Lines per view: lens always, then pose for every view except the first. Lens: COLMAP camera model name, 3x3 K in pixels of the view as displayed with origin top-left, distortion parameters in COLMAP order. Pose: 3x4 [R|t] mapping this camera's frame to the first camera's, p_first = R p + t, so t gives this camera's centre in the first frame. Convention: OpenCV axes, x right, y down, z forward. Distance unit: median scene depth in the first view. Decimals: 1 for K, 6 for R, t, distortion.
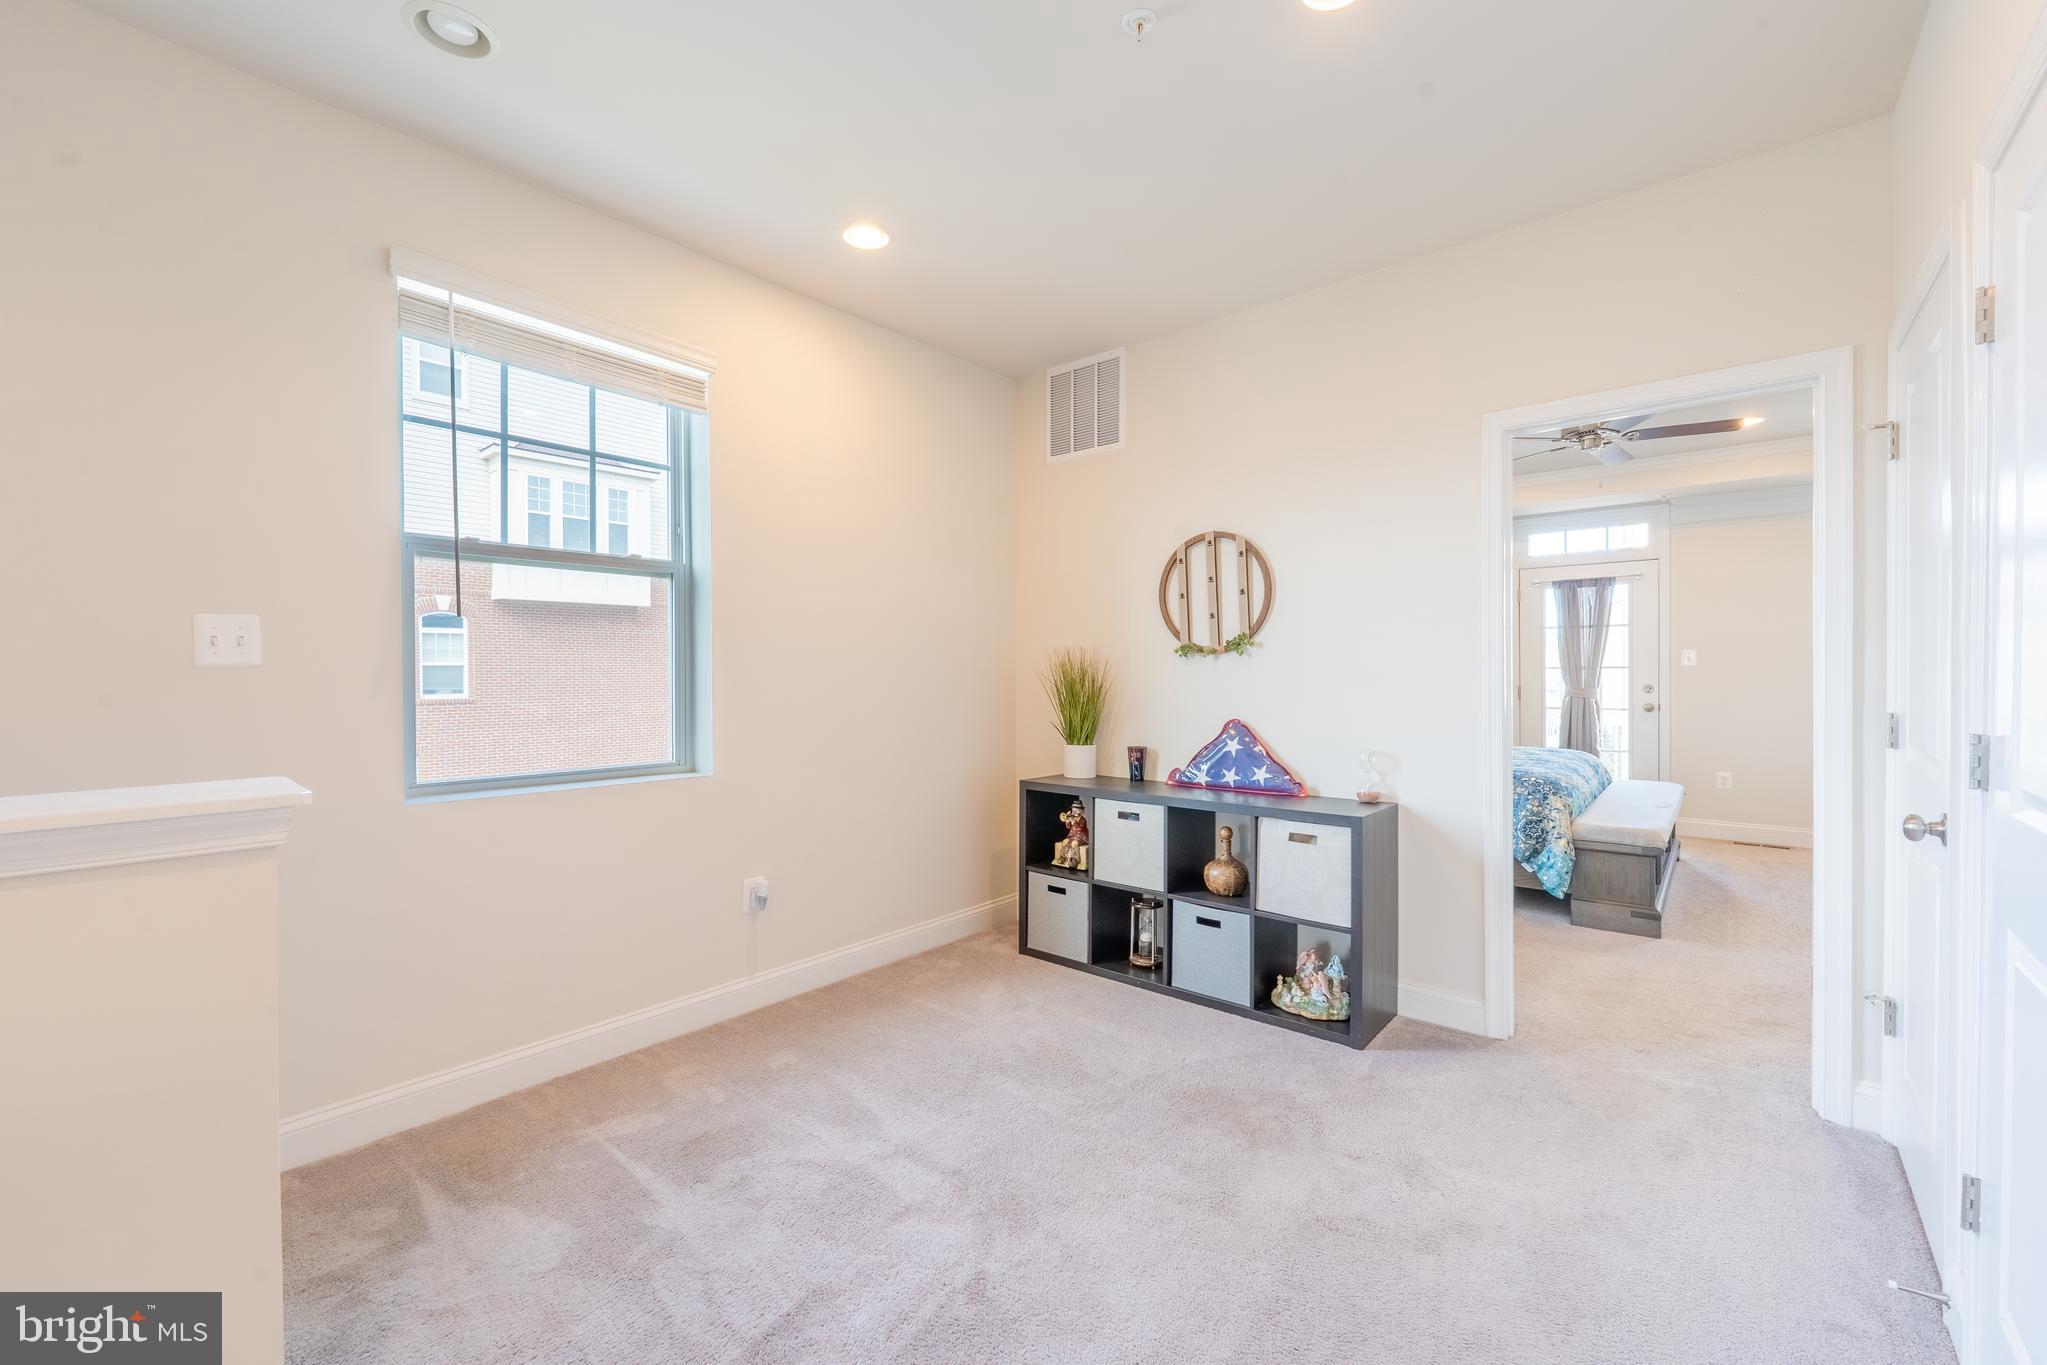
lens RADIAL K [[835.4, 0, 1035.4], [0, 835.4, 675.2], [0, 0, 1]] dist [0.000994, -0.001256]
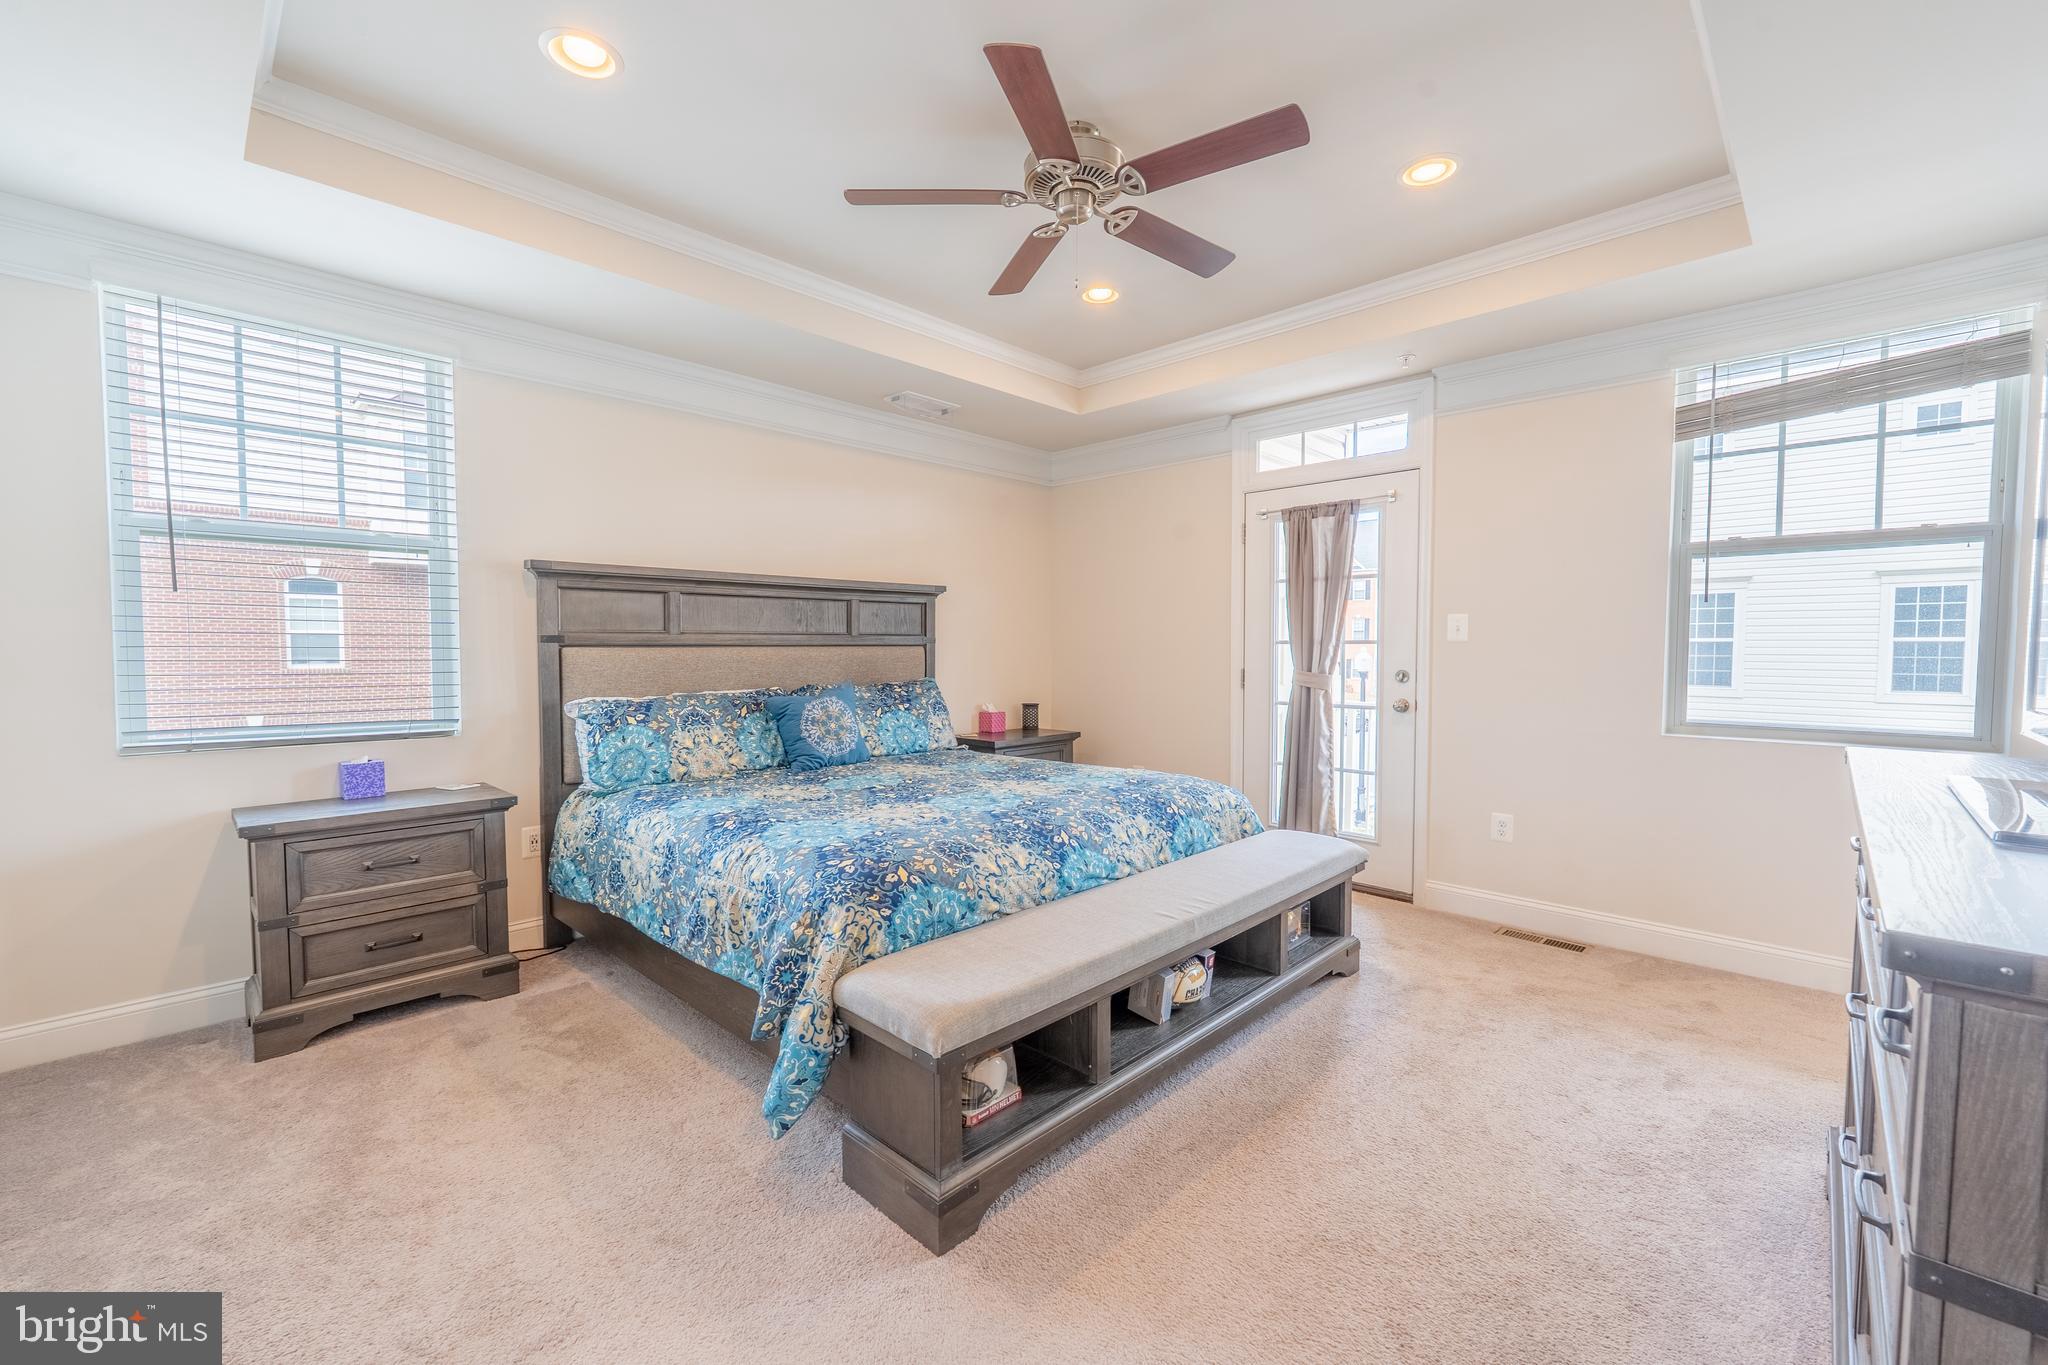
lens RADIAL K [[835.8, 0, 1025.6], [0, 835.8, 676.0], [0, 0, 1]] dist [0.000994, -0.001256]
pose [[0.997262, 0.010012, -0.073263, 0.485249], [-0.007662, 0.999449, 0.032291, -0.002164], [0.073545, -0.031641, 0.996790, 0.341004]]
